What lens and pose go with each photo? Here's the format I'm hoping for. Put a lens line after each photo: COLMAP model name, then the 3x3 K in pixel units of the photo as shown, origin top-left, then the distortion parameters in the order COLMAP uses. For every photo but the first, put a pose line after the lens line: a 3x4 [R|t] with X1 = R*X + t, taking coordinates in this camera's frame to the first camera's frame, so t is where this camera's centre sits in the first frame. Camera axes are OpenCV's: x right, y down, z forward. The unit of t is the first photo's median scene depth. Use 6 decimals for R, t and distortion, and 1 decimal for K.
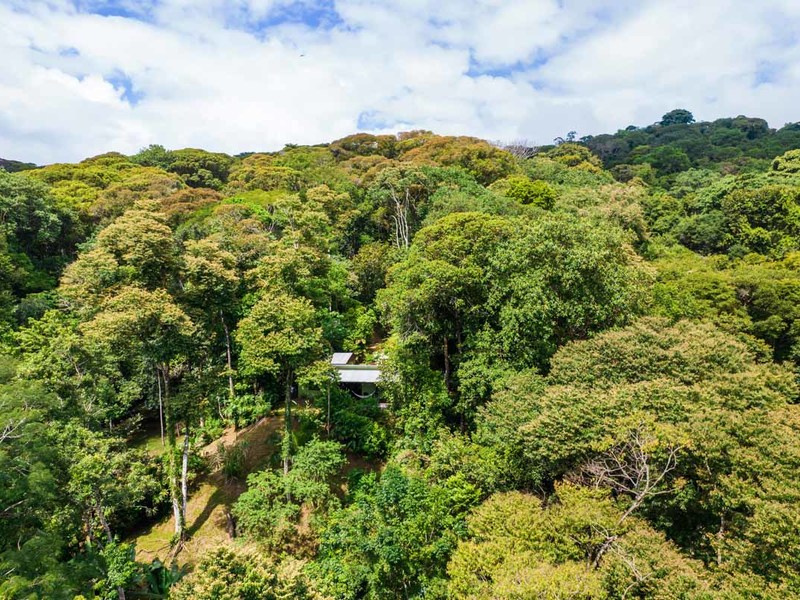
lens RADIAL K [[519.9, 0, 403.3], [0, 519.9, 301.0], [0, 0, 1]] dist [0.045866, 0.001068]
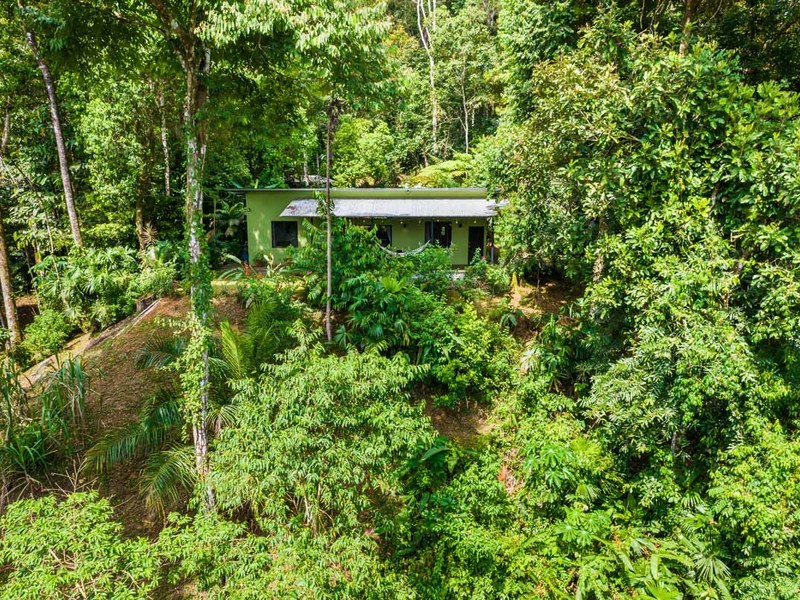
lens RADIAL K [[519.9, 0, 396.2], [0, 519.9, 291.9], [0, 0, 1]] dist [0.045866, 0.001068]
pose [[0.998645, -0.011653, 0.050718, -0.115544], [0.004596, 0.990548, 0.137091, 0.173696], [-0.051836, -0.136672, 0.989259, 0.640344]]
